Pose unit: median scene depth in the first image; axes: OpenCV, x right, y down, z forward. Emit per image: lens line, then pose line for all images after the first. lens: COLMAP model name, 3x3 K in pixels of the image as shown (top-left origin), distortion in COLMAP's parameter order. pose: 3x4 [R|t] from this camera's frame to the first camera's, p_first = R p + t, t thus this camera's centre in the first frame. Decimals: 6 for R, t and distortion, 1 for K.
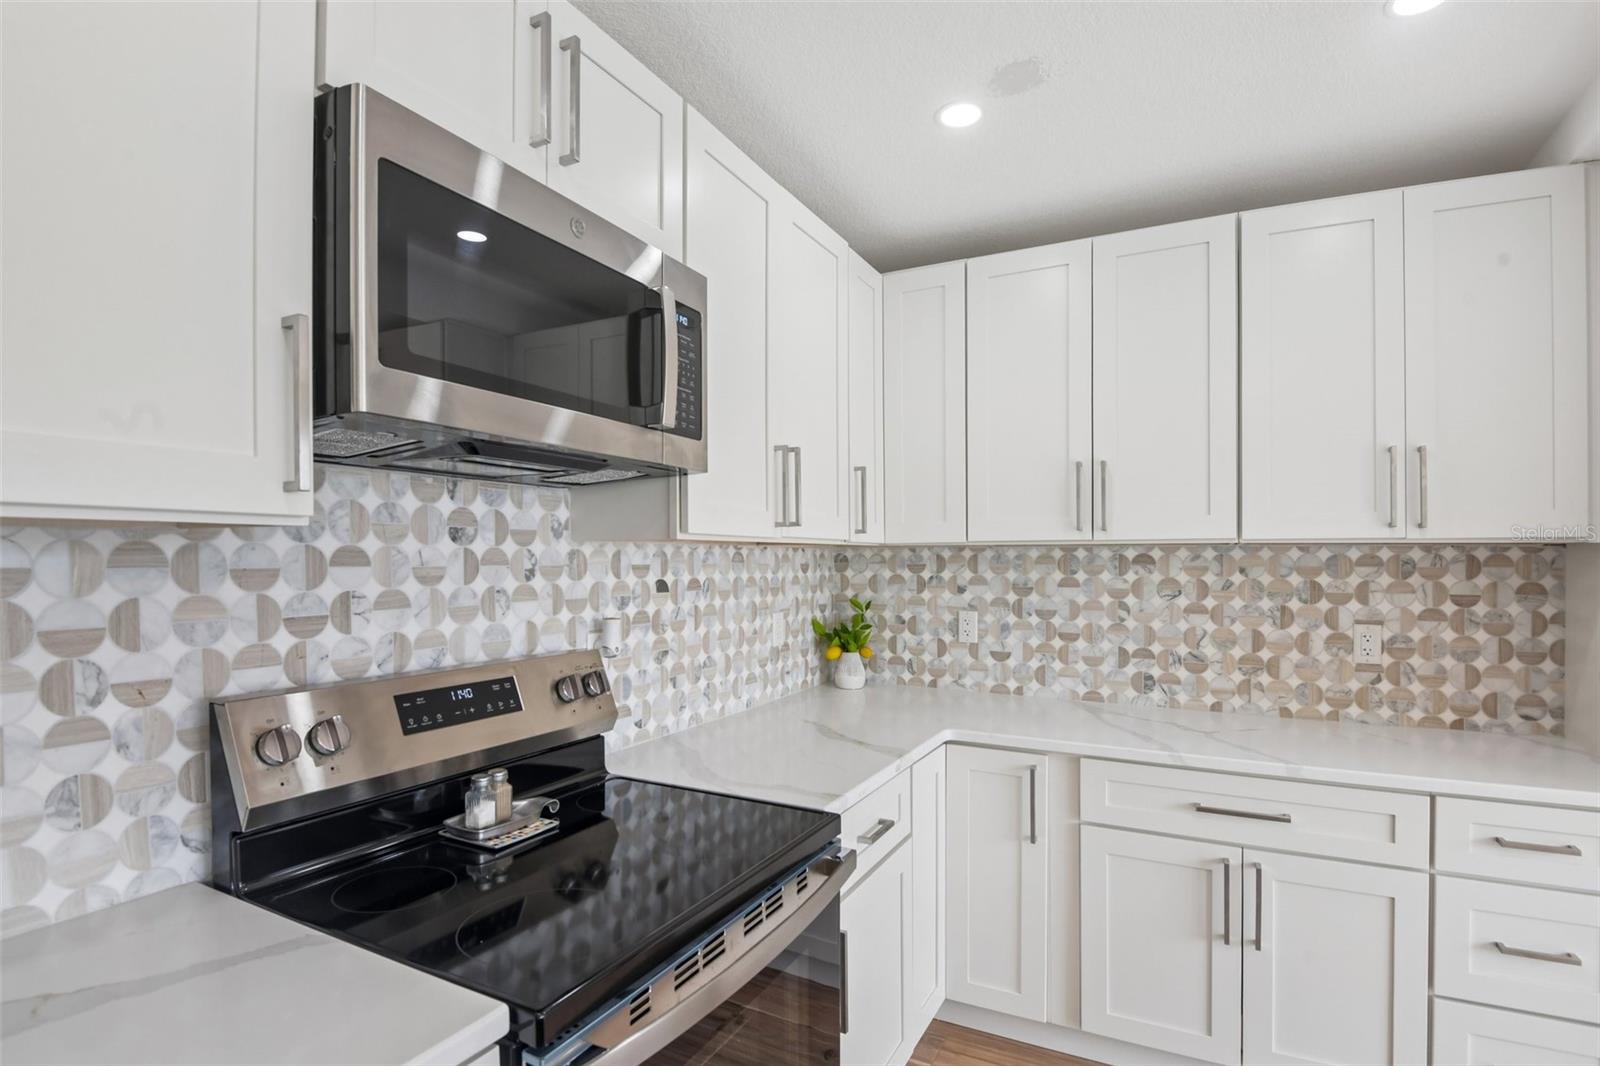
lens RADIAL K [[749.0, 0, 793.2], [0, 749.0, 565.0], [0, 0, 1]] dist [-0.059300, -0.000455]
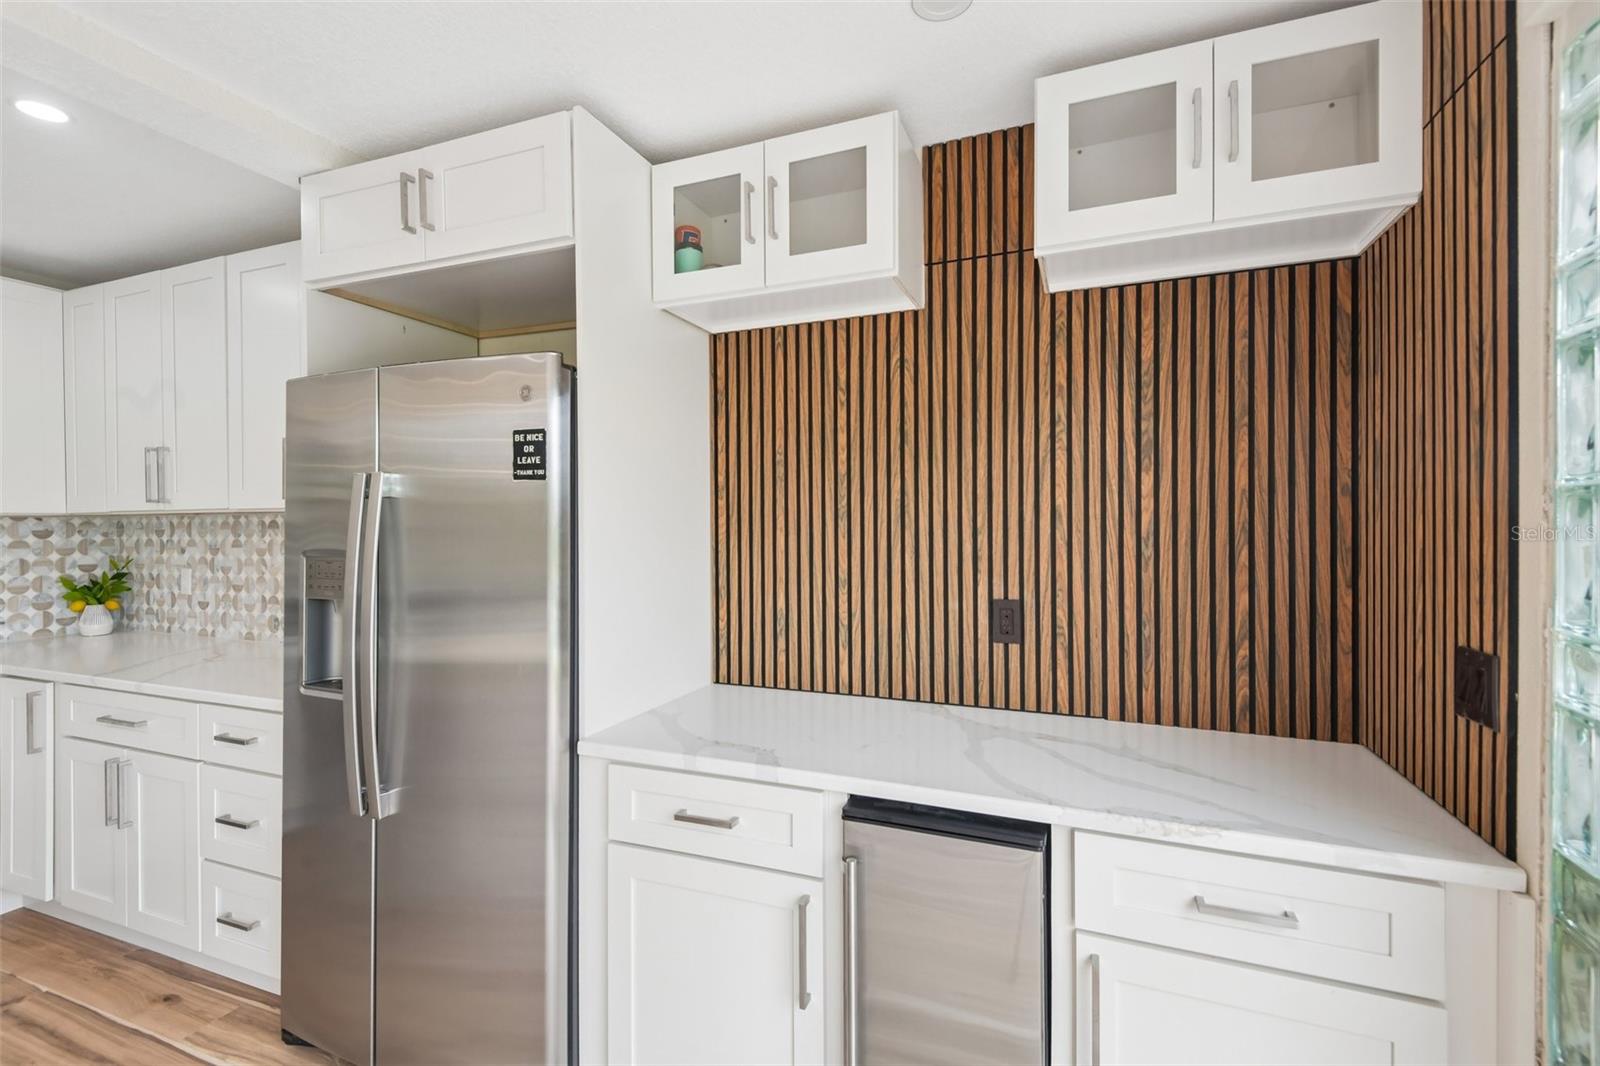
lens RADIAL K [[675.1, 0, 827.9], [0, 675.1, 524.4], [0, 0, 1]] dist [0.069349, -0.036022]
pose [[0.991410, -0.008768, 0.130500, 1.481042], [0.009386, 0.999947, -0.004117, 0.006974], [-0.130457, 0.005307, 0.991440, -0.334297]]
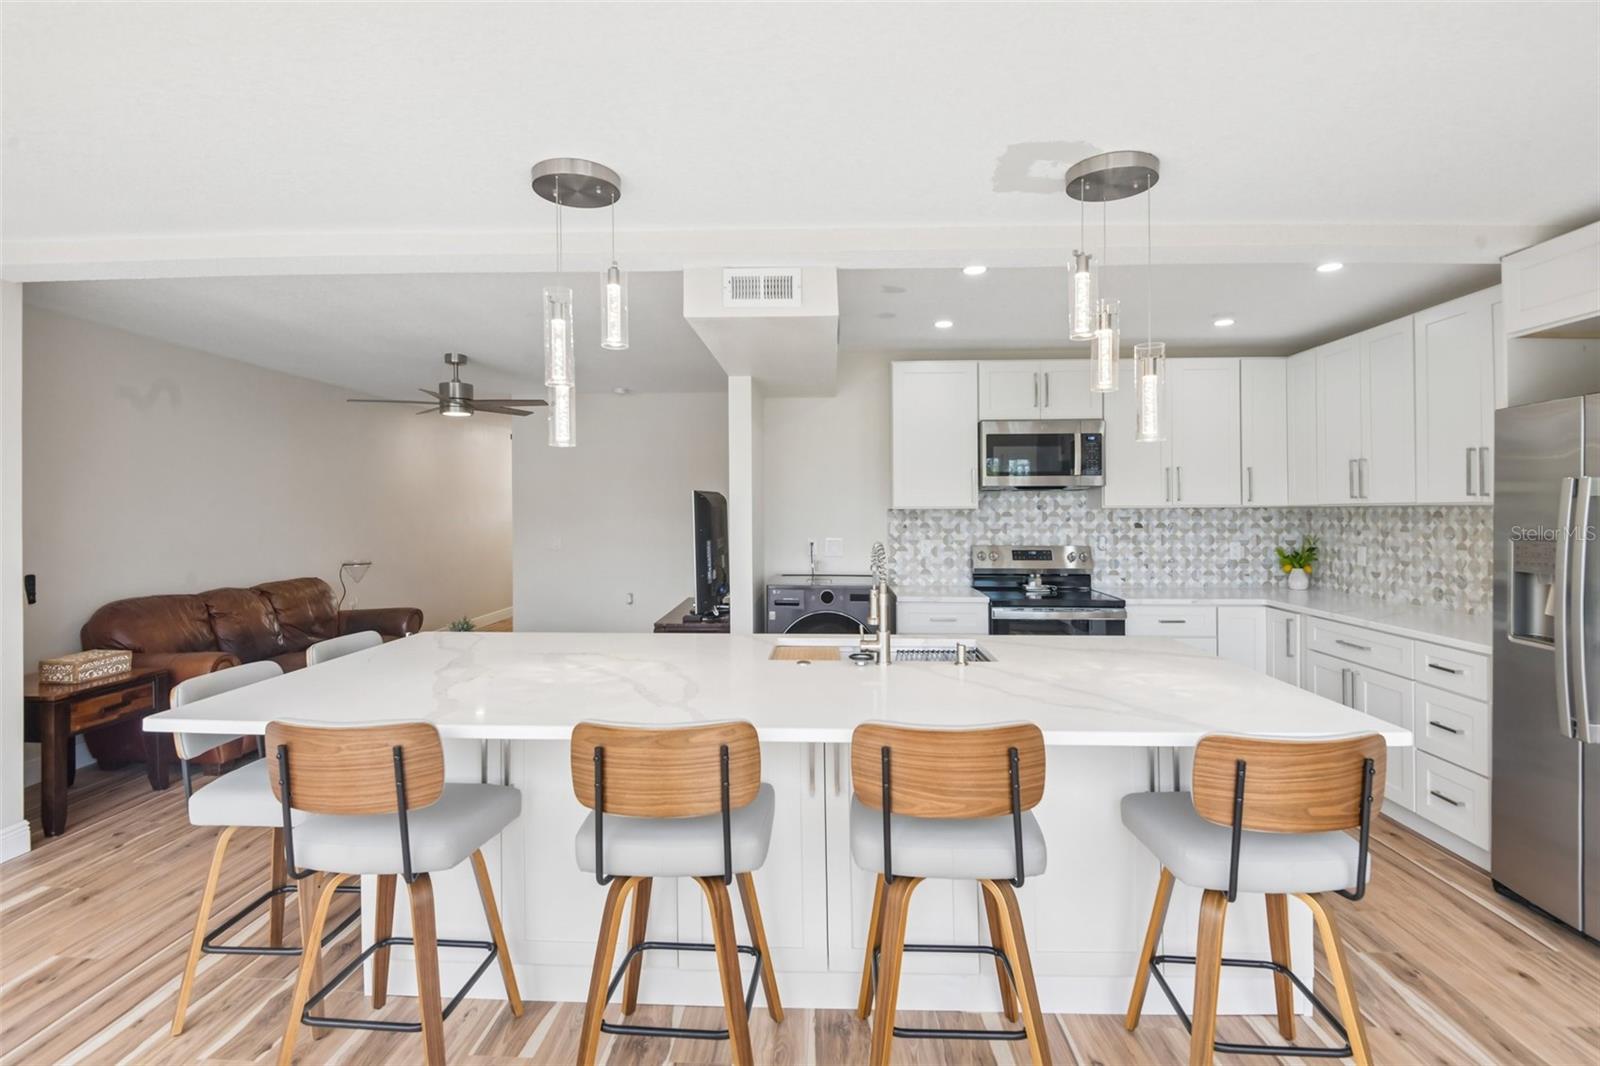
lens RADIAL K [[769.7, 0, 815.2], [0, 769.7, 507.5], [0, 0, 1]] dist [0.000058, -0.000858]
pose [[0.444063, -0.007410, -0.895965, 1.591962], [-0.003888, 0.999940, -0.010197, -0.000788], [0.895987, 0.008012, 0.444008, -1.053673]]
